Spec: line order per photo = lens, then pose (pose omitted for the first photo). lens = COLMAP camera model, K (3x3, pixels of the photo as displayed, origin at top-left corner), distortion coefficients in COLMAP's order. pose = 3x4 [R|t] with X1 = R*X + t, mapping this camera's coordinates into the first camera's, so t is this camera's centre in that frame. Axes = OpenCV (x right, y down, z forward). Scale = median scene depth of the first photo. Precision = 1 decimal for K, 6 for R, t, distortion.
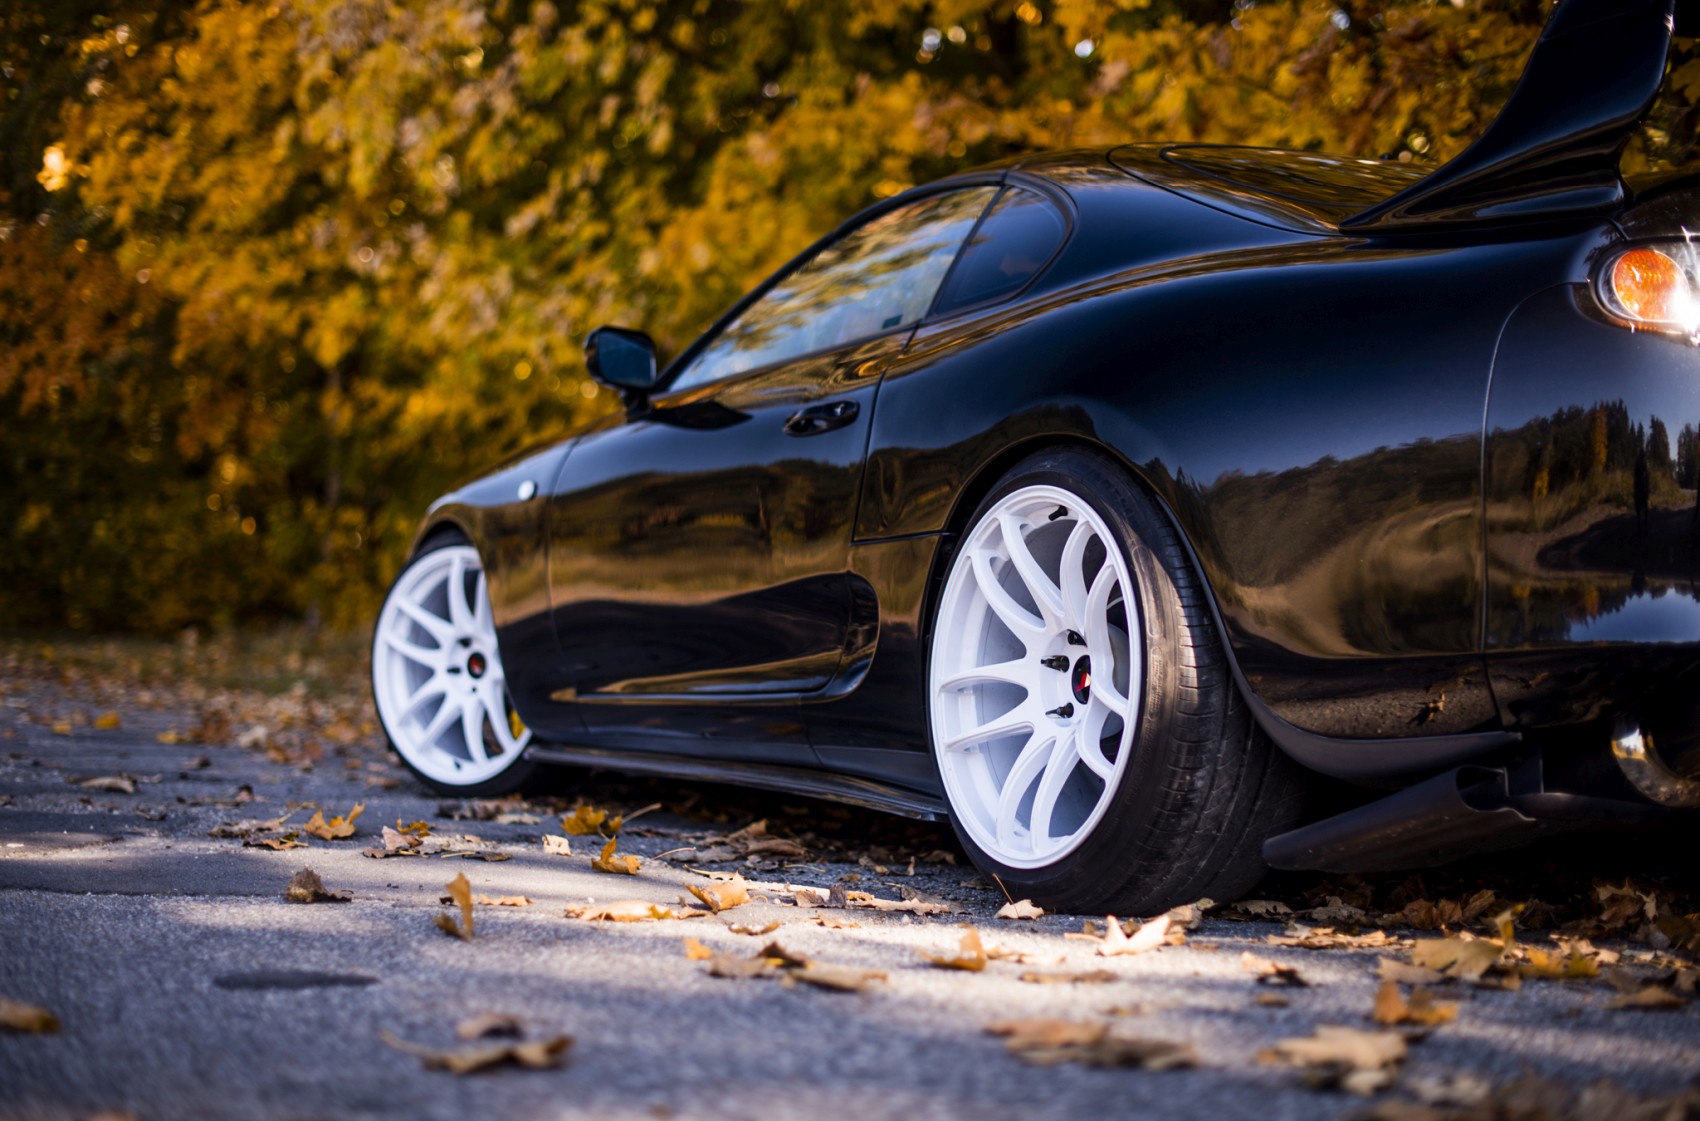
lens RADIAL K [[2621.0, 0, 853.8], [0, 2621.0, 598.1], [0, 0, 1]] dist [-0.164554, 0.161306]
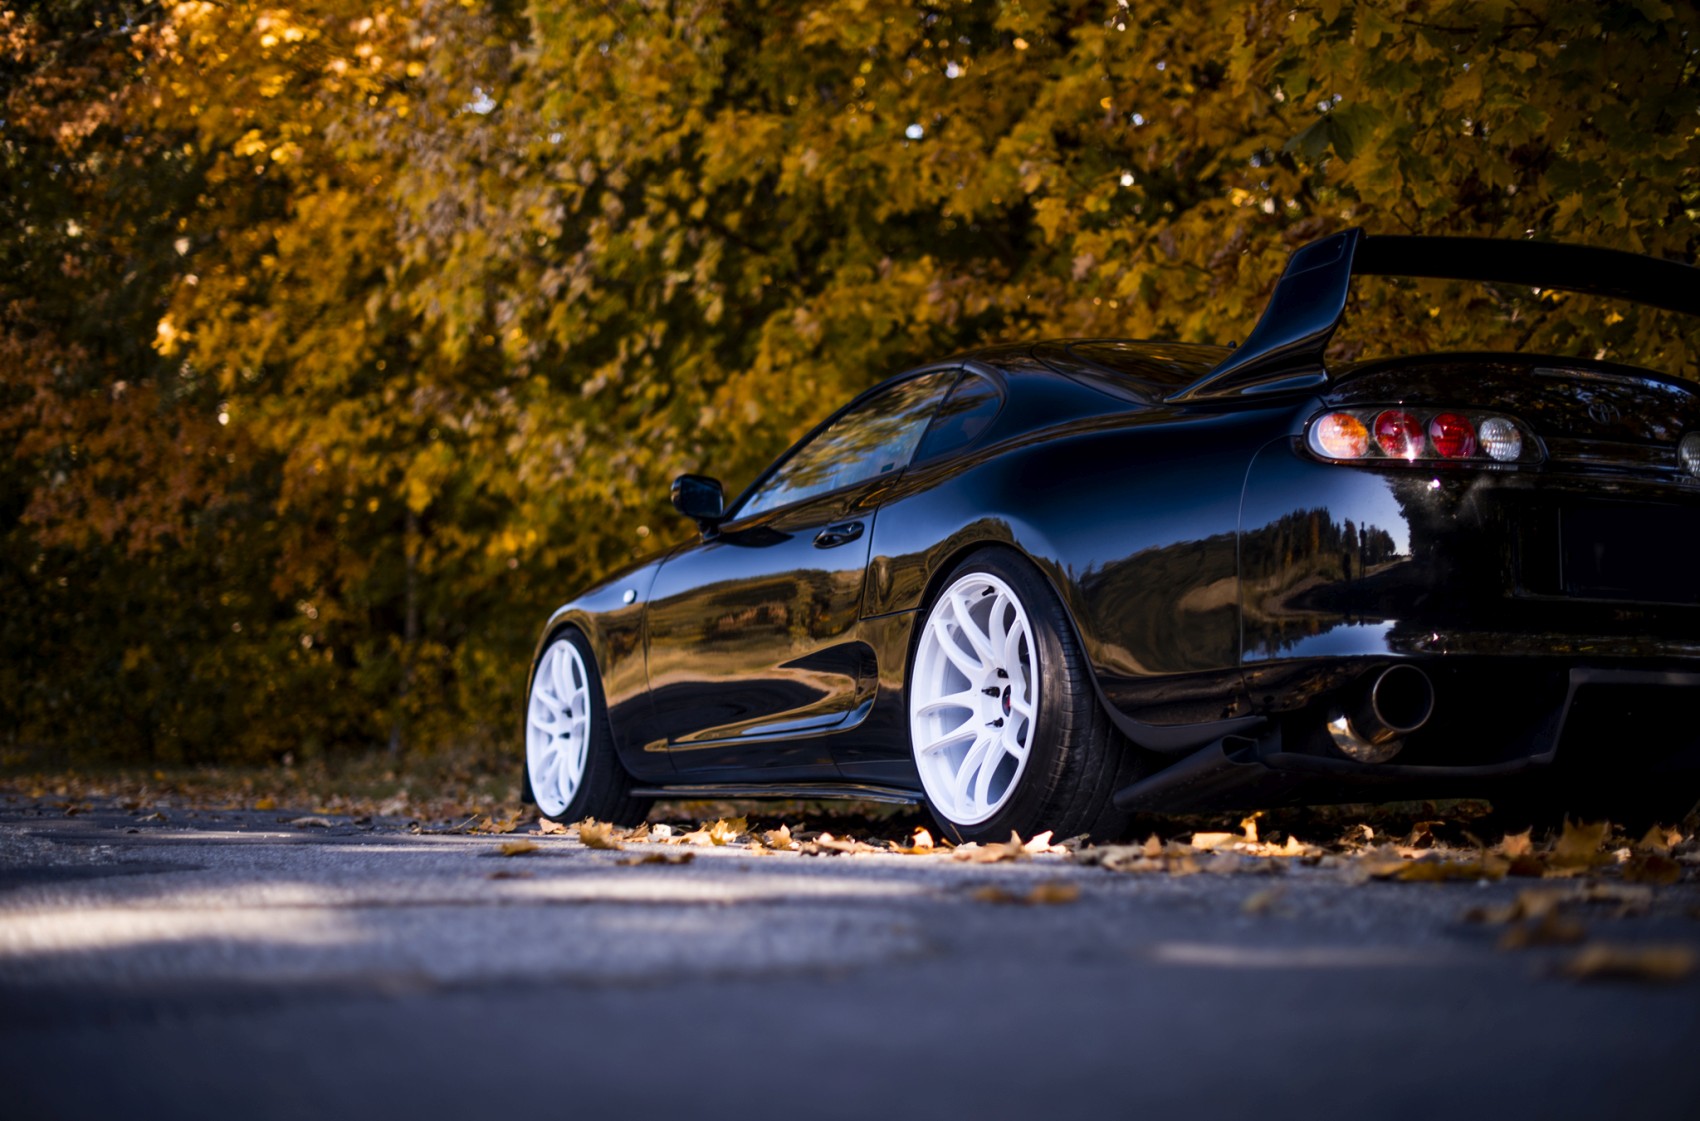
lens RADIAL K [[2621.0, 0, 853.8], [0, 2621.0, 598.1], [0, 0, 1]] dist [-0.164554, 0.161306]
pose [[0.999693, -0.015607, -0.019266, 0.008660], [0.014541, 0.998419, -0.054288, 0.016154], [0.020082, 0.053991, 0.998339, -0.159600]]
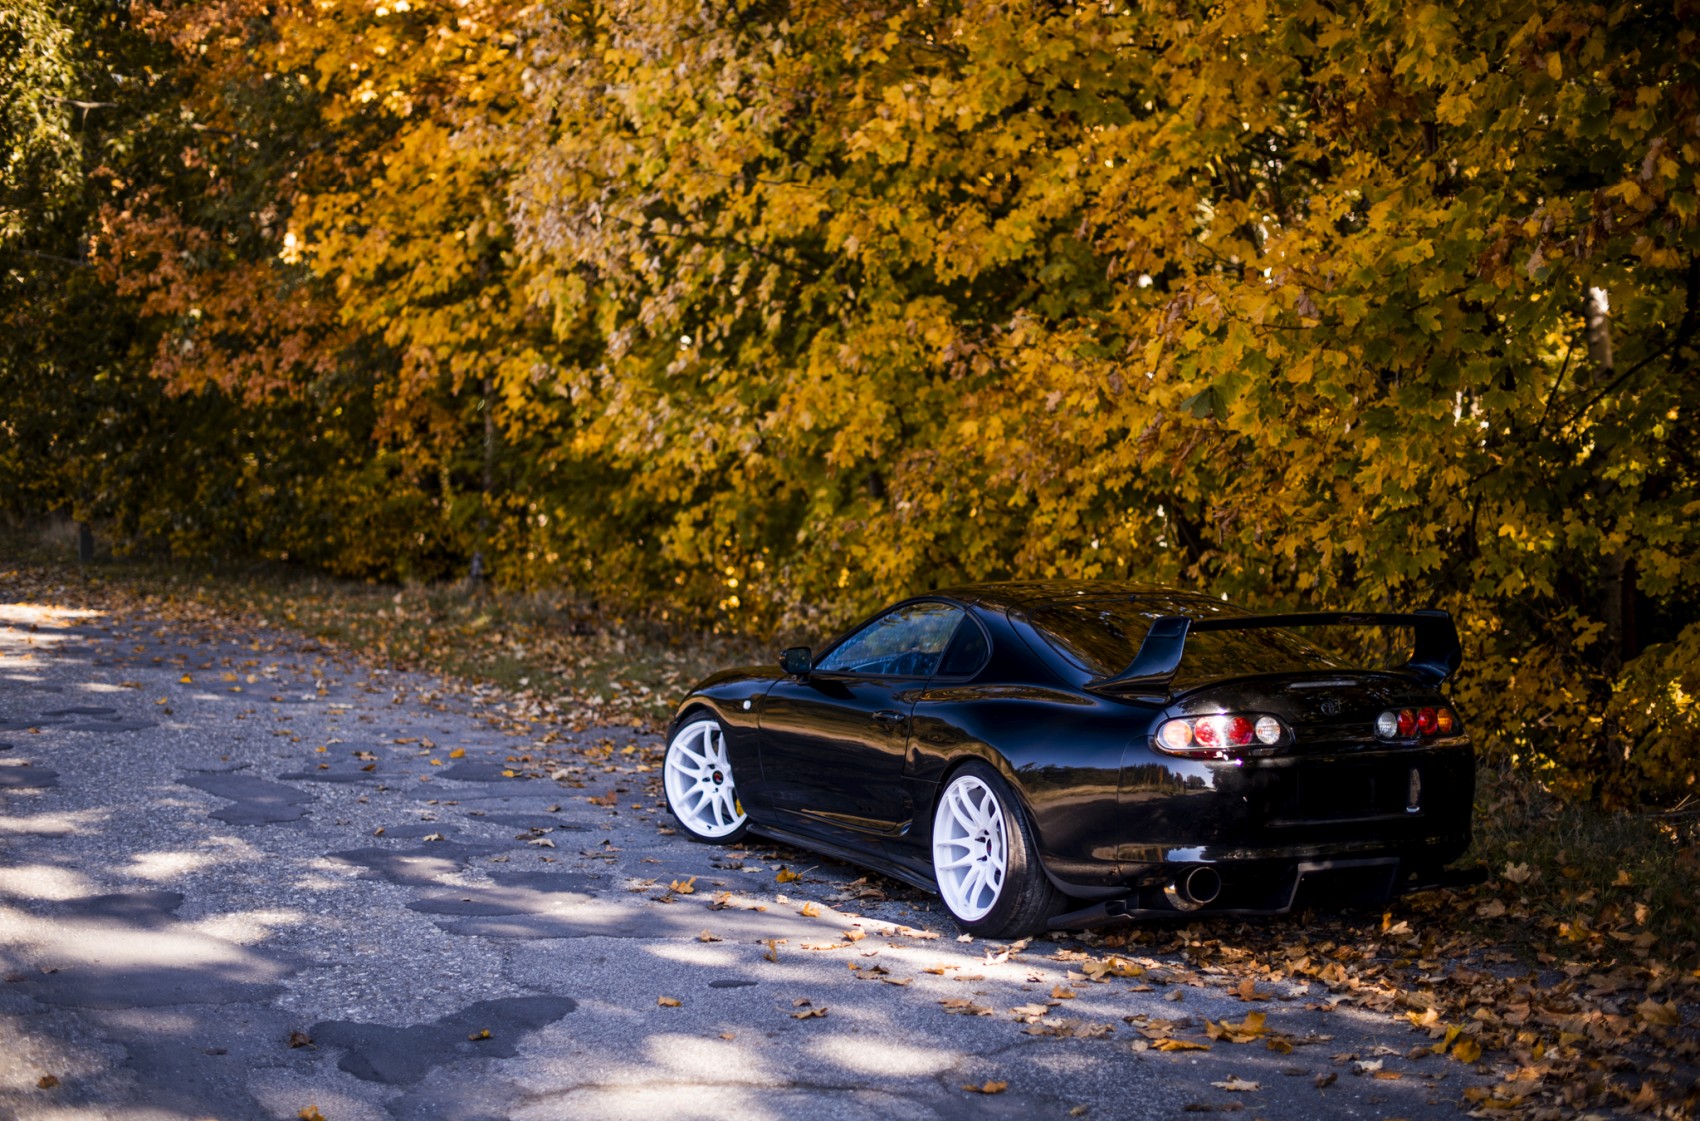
lens RADIAL K [[2621.0, 0, 853.8], [0, 2621.0, 598.1], [0, 0, 1]] dist [-0.164554, 0.161306]
pose [[0.999640, -0.011230, -0.024378, 0.005370], [0.012903, 0.997490, 0.069615, -0.124295], [0.023535, -0.069905, 0.997276, -0.494644]]
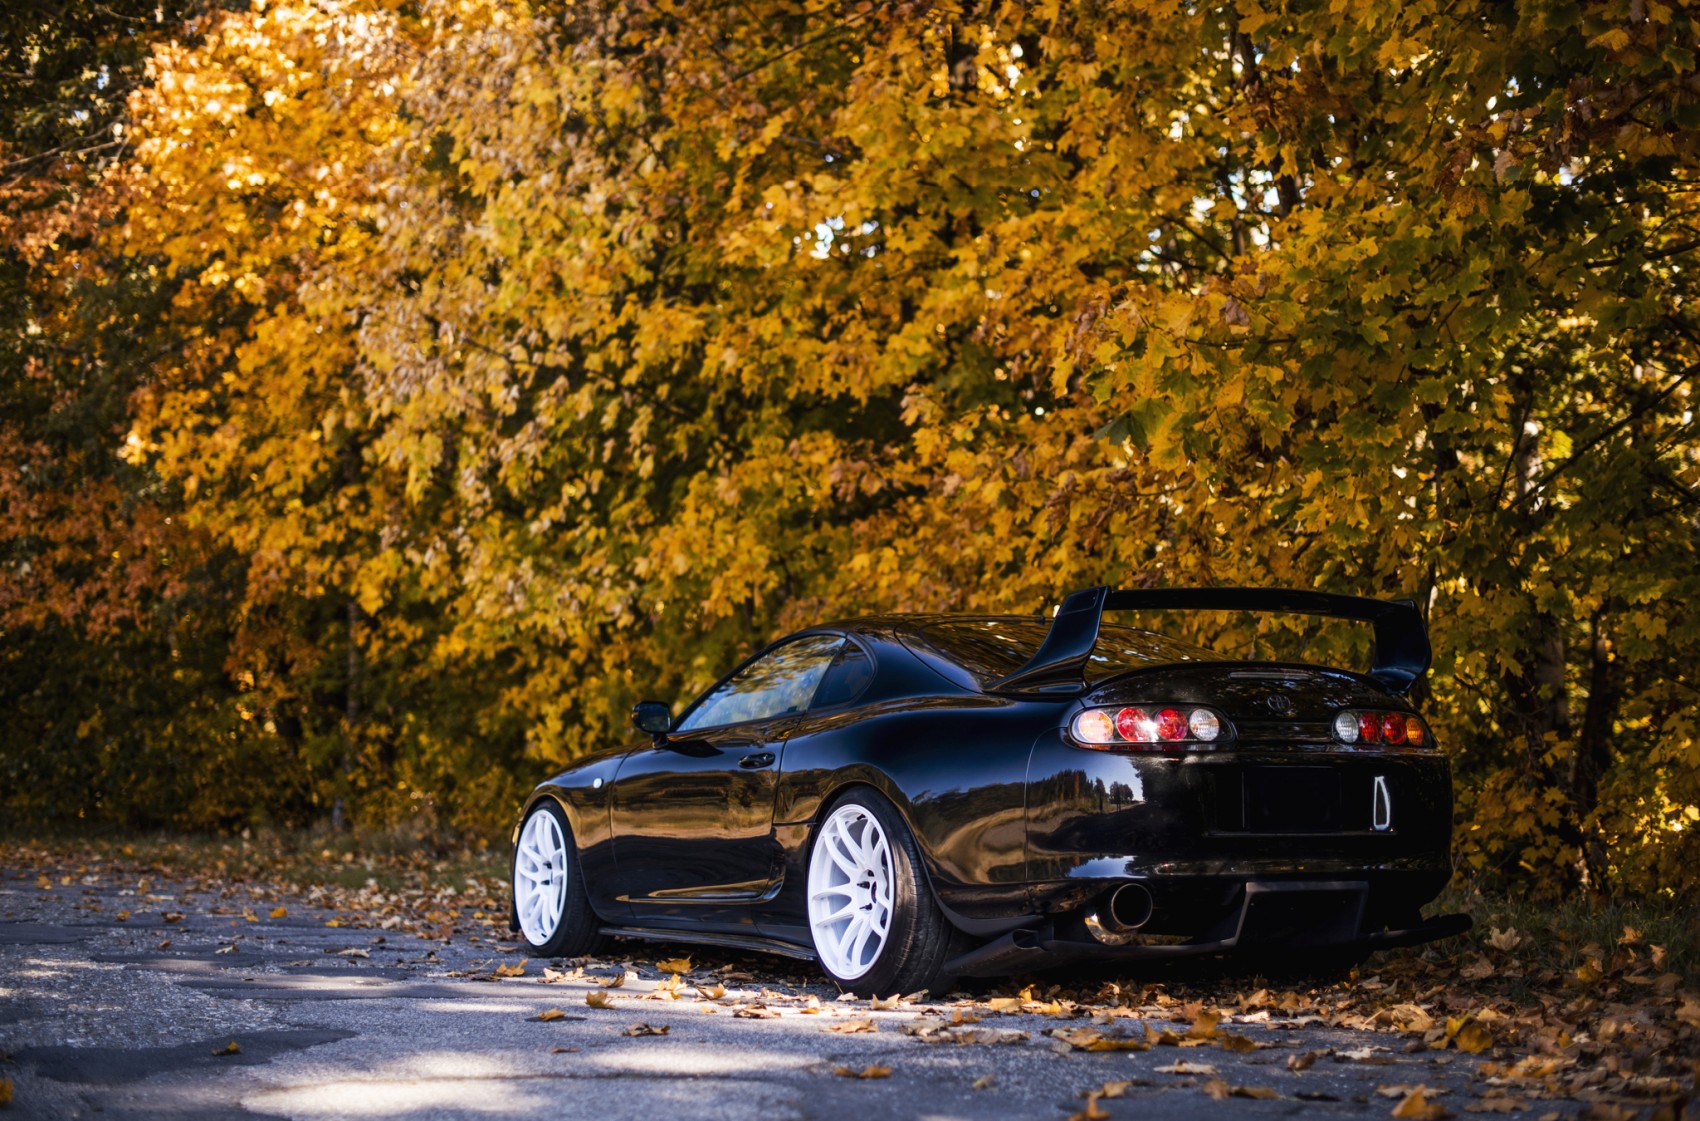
lens RADIAL K [[2703.8, 0, 850.0], [0, 2703.8, 560.5], [0, 0, 1]] dist [-0.175346, 0.266159]
pose [[0.999757, -0.019002, 0.011163, 0.014308], [0.019774, 0.997088, -0.073655, -0.024576], [-0.009731, 0.073858, 0.997221, -0.388932]]
